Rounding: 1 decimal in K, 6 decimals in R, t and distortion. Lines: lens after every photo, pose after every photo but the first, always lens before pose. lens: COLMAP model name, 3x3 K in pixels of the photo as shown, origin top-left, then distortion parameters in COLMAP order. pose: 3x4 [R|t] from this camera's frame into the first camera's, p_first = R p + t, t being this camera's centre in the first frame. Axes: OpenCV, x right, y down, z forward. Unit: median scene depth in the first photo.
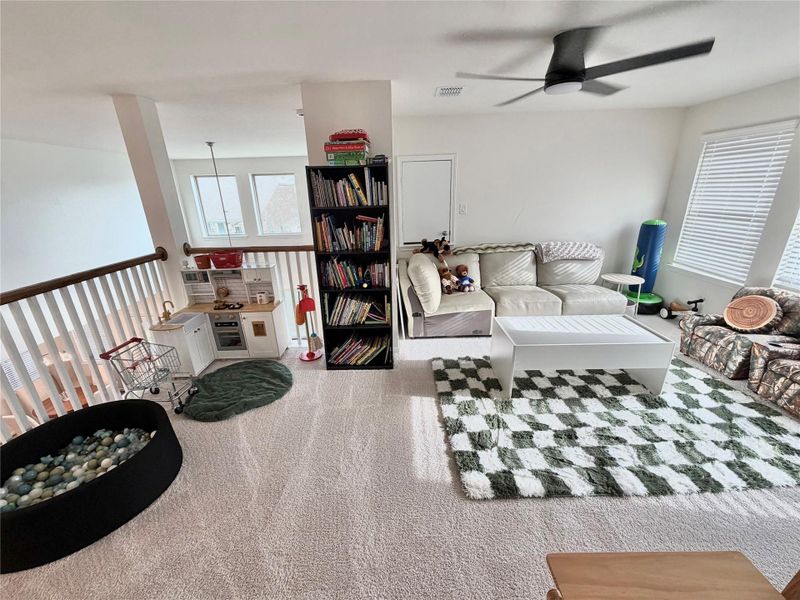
lens RADIAL K [[318.8, 0, 397.6], [0, 318.8, 300.7], [0, 0, 1]] dist [0.000476, 0.000661]
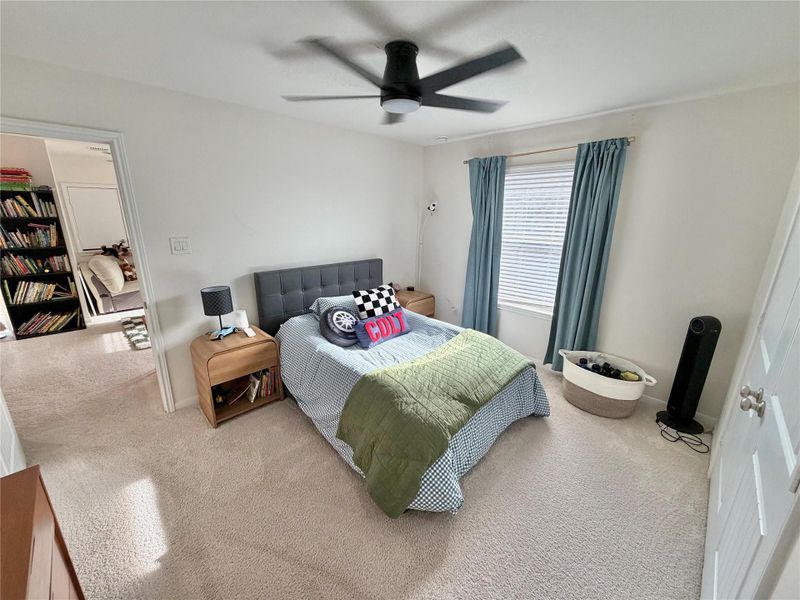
lens RADIAL K [[318.8, 0, 397.6], [0, 318.8, 300.7], [0, 0, 1]] dist [0.000476, 0.000661]
pose [[0.715766, -0.150466, 0.681937, 0.030655], [0.200446, 0.979688, 0.005774, 0.398514], [-0.668954, 0.132559, 0.731388, -1.125625]]
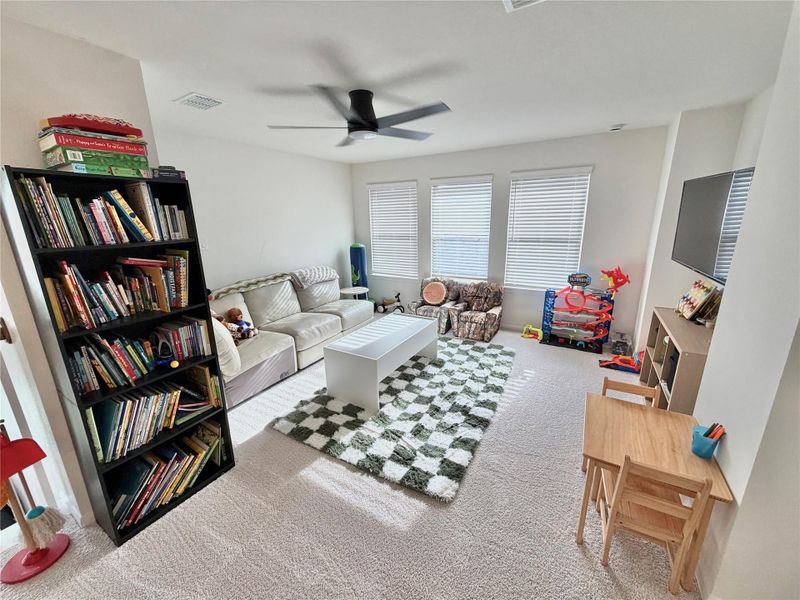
lens RADIAL K [[318.8, 0, 397.6], [0, 318.8, 300.7], [0, 0, 1]] dist [0.000476, 0.000661]
pose [[0.508590, -0.205401, 0.836150, -0.378451], [0.292029, 0.954715, 0.056900, -0.074652], [-0.809972, 0.215241, 0.545542, 0.268891]]
